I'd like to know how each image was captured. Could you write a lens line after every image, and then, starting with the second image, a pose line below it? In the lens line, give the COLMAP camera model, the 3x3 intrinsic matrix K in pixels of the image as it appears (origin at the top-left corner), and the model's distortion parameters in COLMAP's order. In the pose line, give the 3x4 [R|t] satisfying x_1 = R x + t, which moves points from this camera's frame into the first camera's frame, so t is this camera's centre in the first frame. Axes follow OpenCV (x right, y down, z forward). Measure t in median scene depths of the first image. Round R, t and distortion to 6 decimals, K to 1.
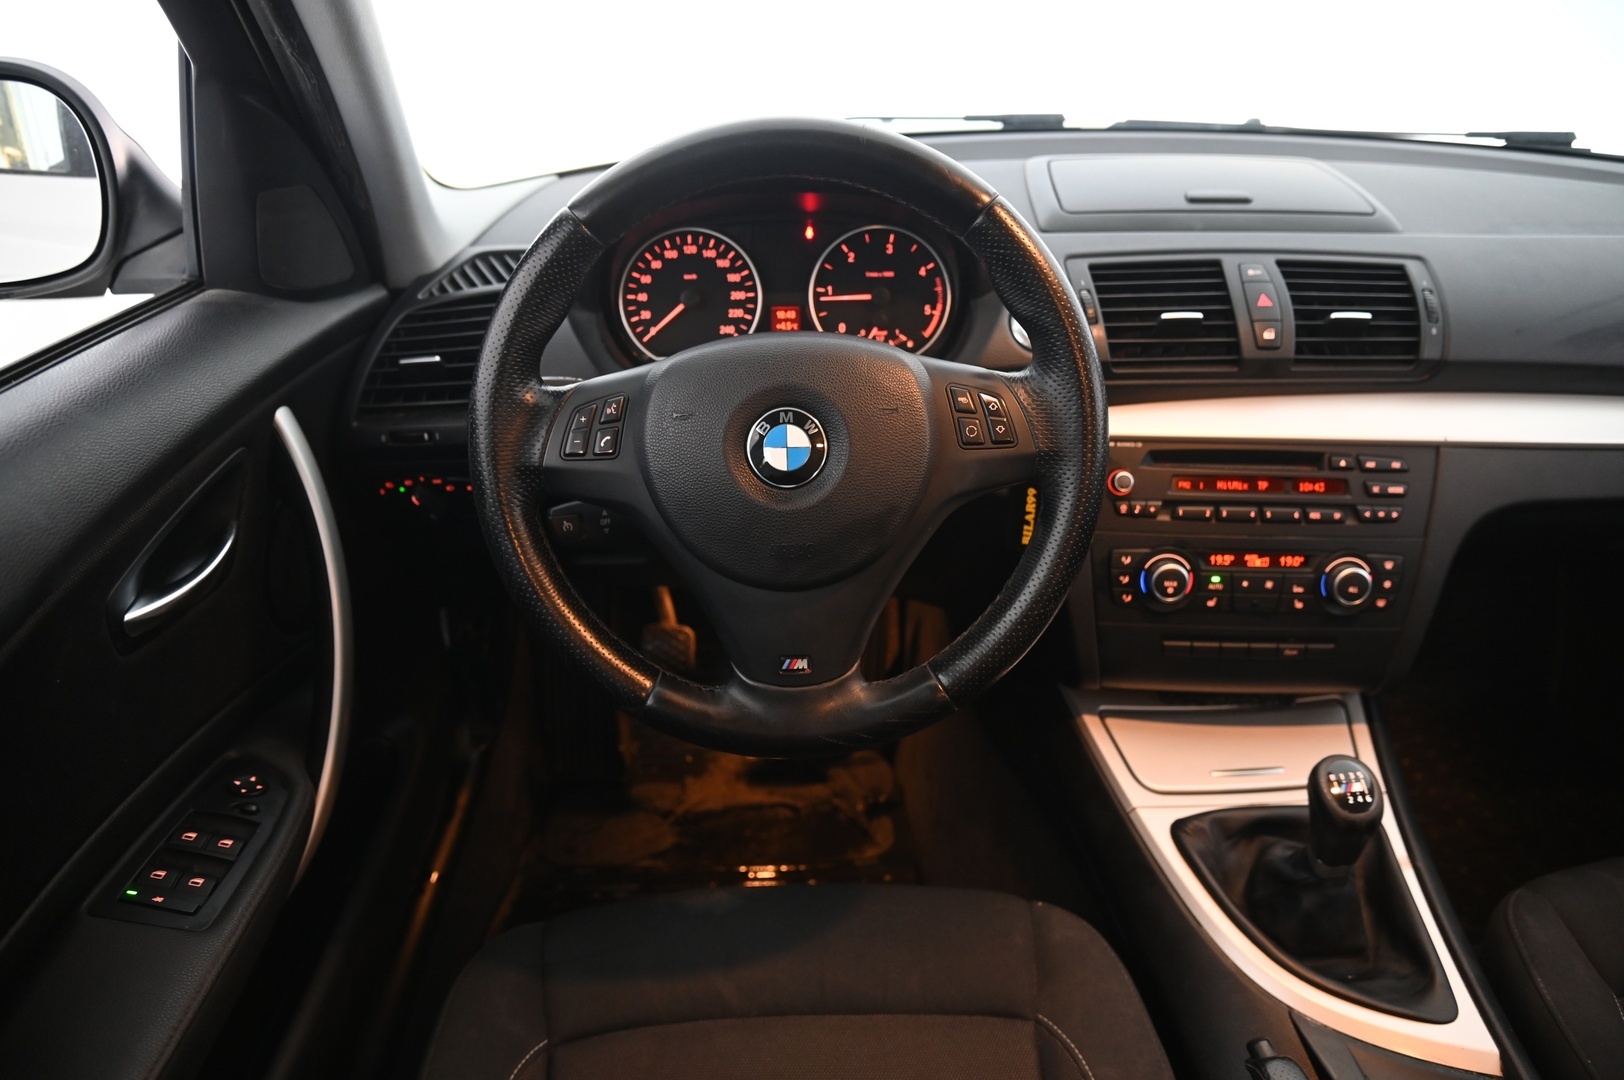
lens RADIAL K [[1128.3, 0, 812.0], [0, 1128.3, 540.0], [0, 0, 1]] dist [-0.114892, 0.066401]
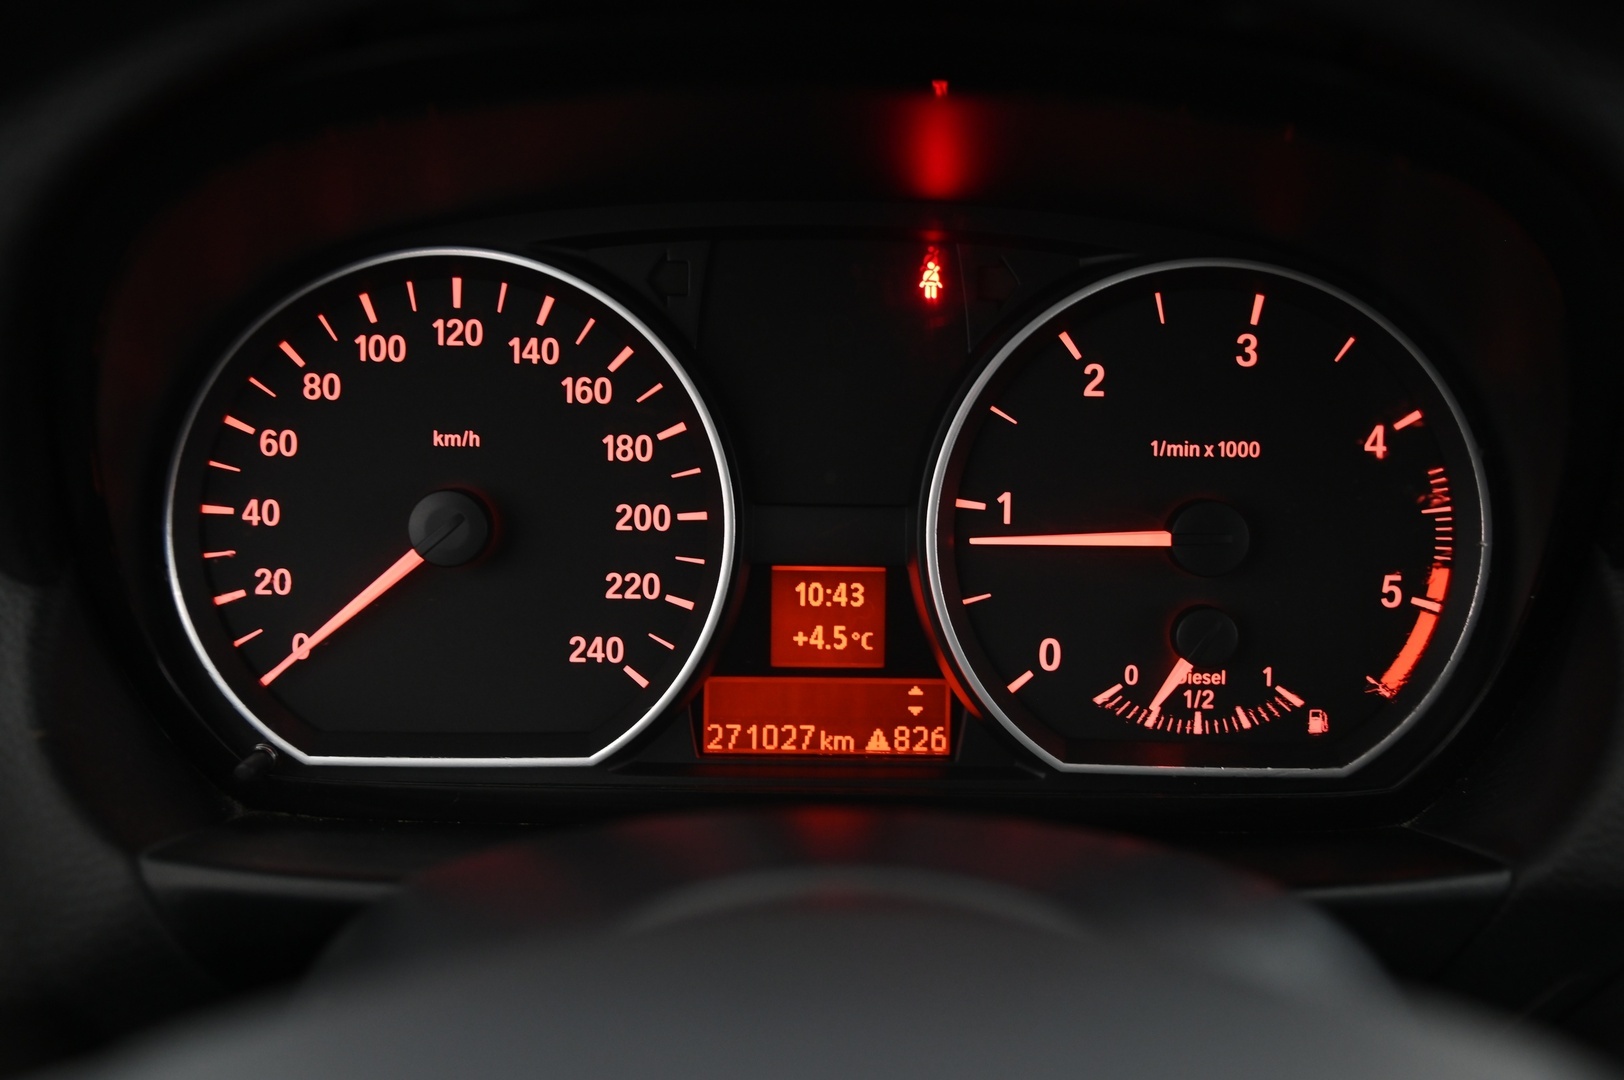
lens RADIAL K [[1860.9, 0, 812.0], [0, 1860.9, 540.0], [0, 0, 1]] dist [0.052353, 0.001126]
pose [[0.999574, 0.026545, -0.012115, -0.022798], [-0.027839, 0.991957, -0.123477, -0.163425], [0.008740, 0.123761, 0.992274, 0.588247]]
